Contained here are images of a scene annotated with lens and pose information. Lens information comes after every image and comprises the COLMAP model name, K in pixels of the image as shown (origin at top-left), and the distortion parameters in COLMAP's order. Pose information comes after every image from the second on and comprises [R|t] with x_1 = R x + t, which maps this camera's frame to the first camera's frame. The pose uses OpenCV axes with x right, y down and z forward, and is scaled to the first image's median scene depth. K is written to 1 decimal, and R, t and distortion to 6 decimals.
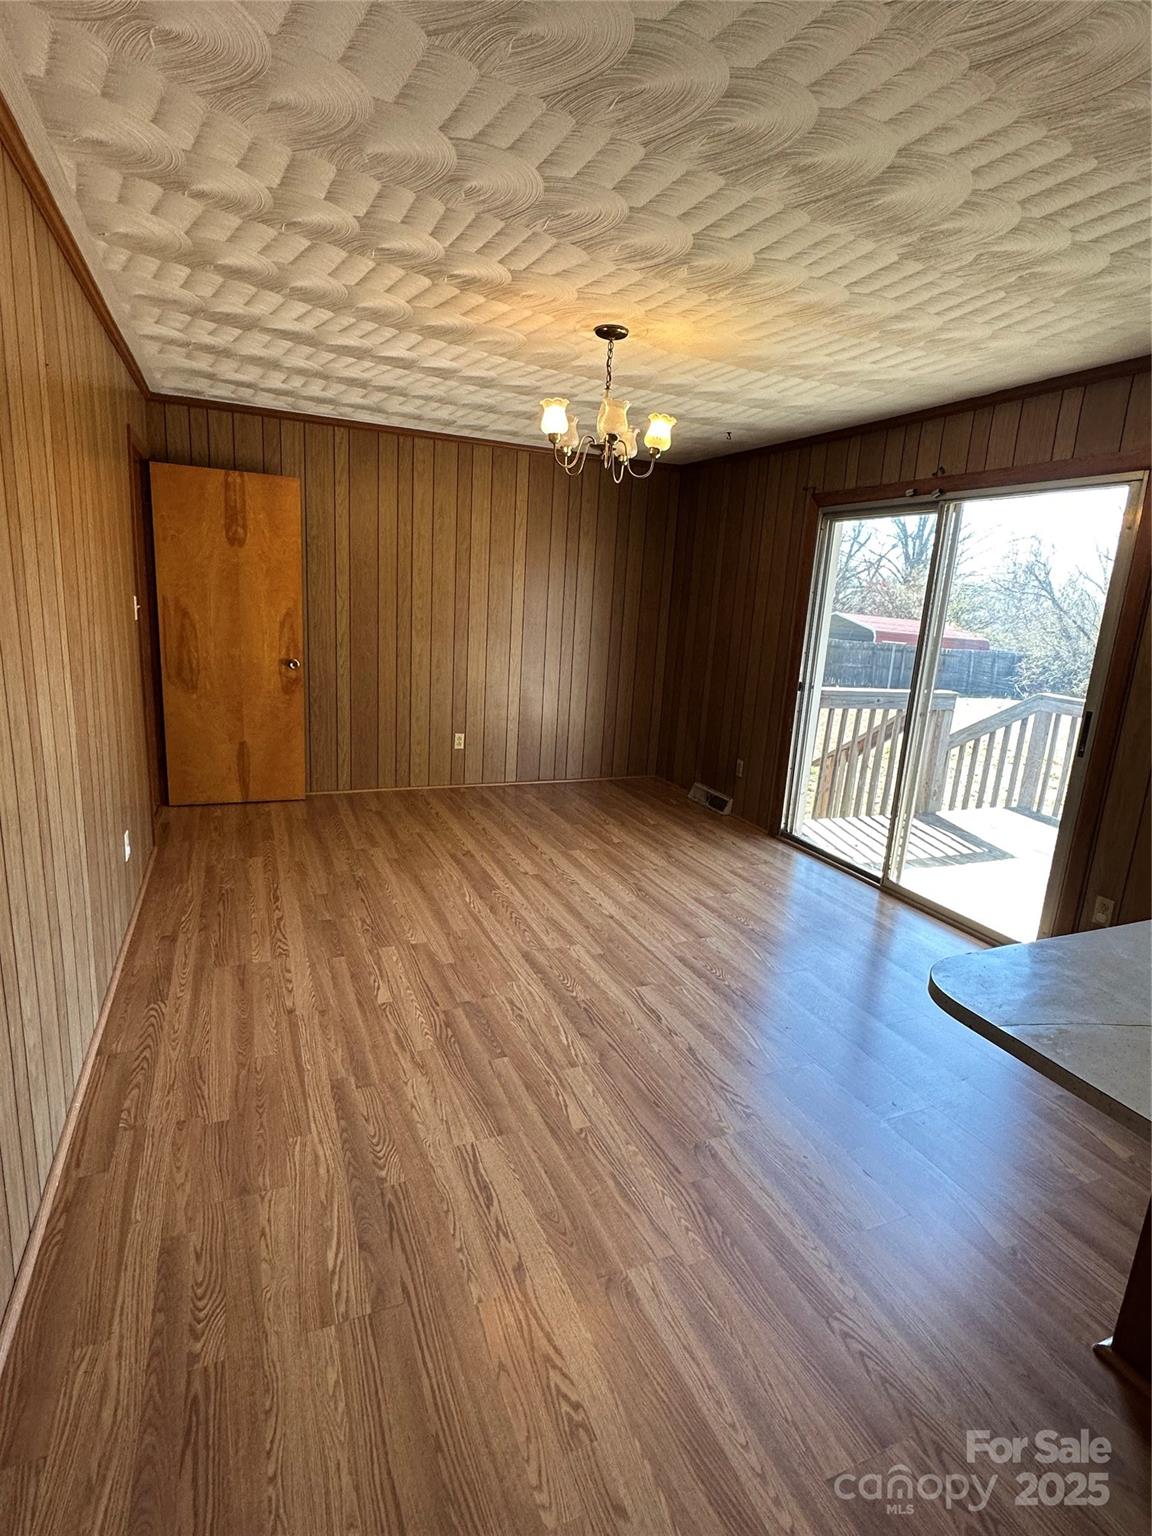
lens RADIAL K [[764.4, 0, 571.7], [0, 764.4, 760.0], [0, 0, 1]] dist [-0.005594, 0.001391]
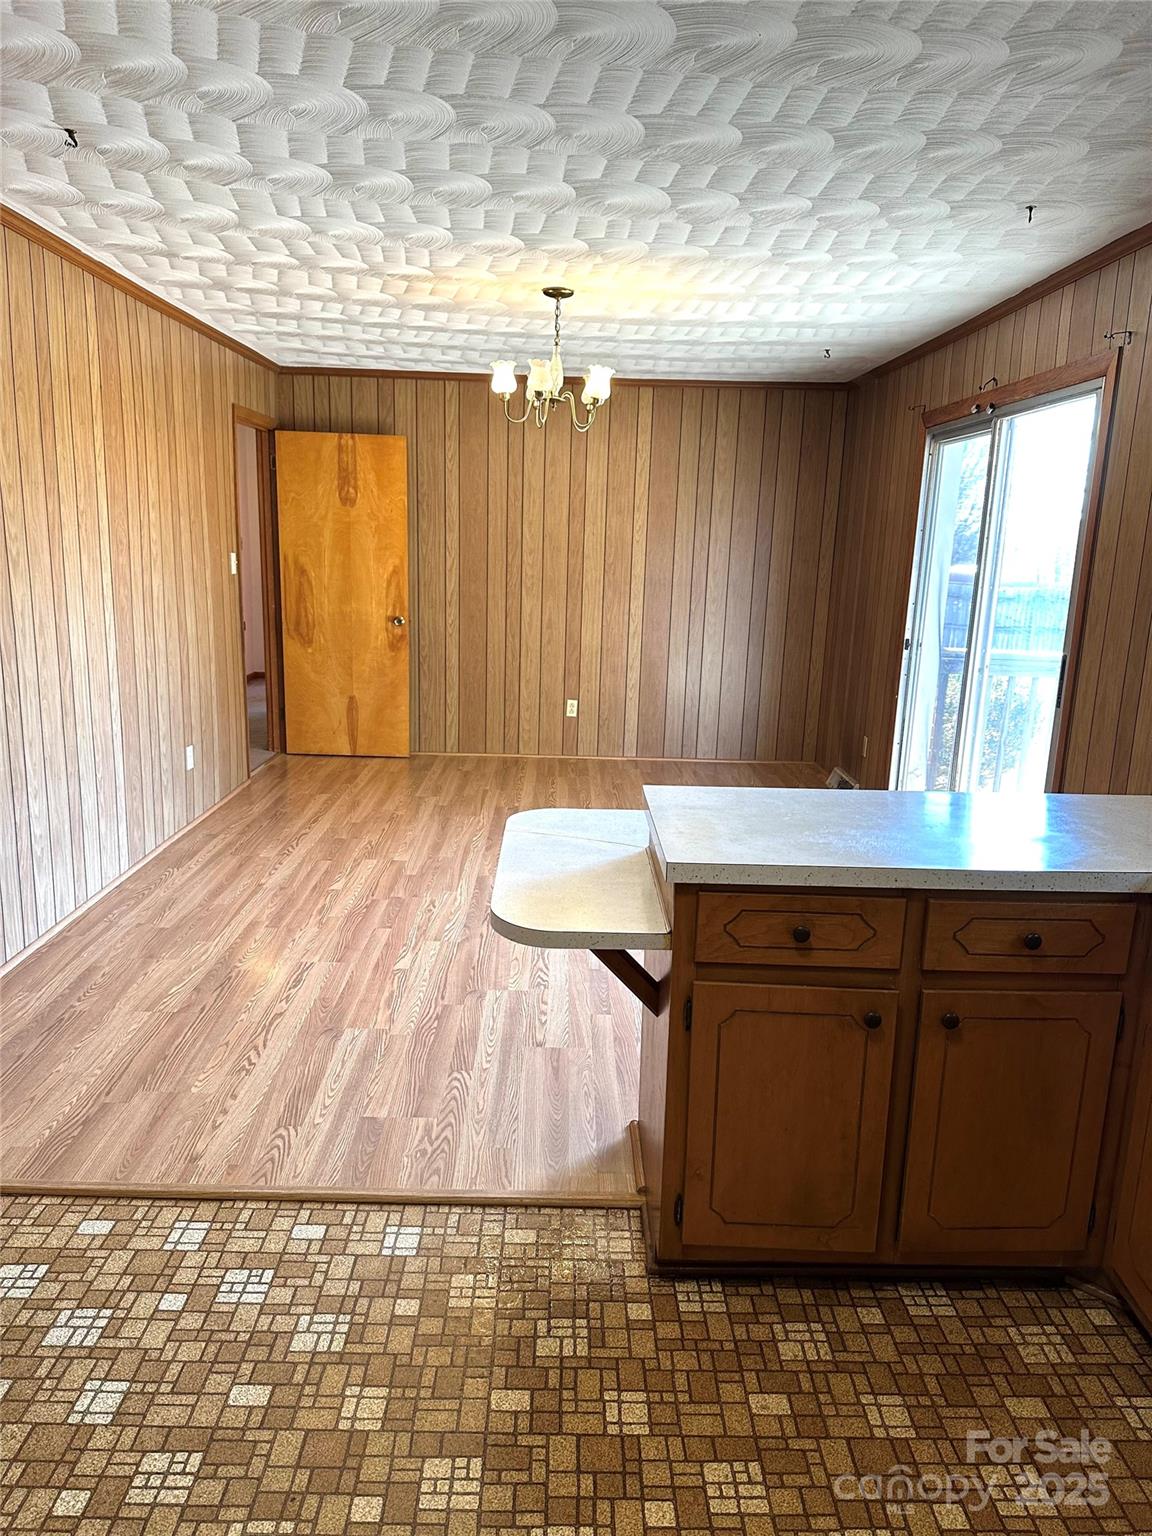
lens RADIAL K [[1083.6, 0, 570.5], [0, 1083.6, 774.9], [0, 0, 1]] dist [0.085116, -0.107917]
pose [[0.919190, 0.053505, -0.390162, 0.507931], [-0.059982, 0.998190, -0.004426, 0.086484], [0.389219, 0.027471, 0.920736, -0.283405]]
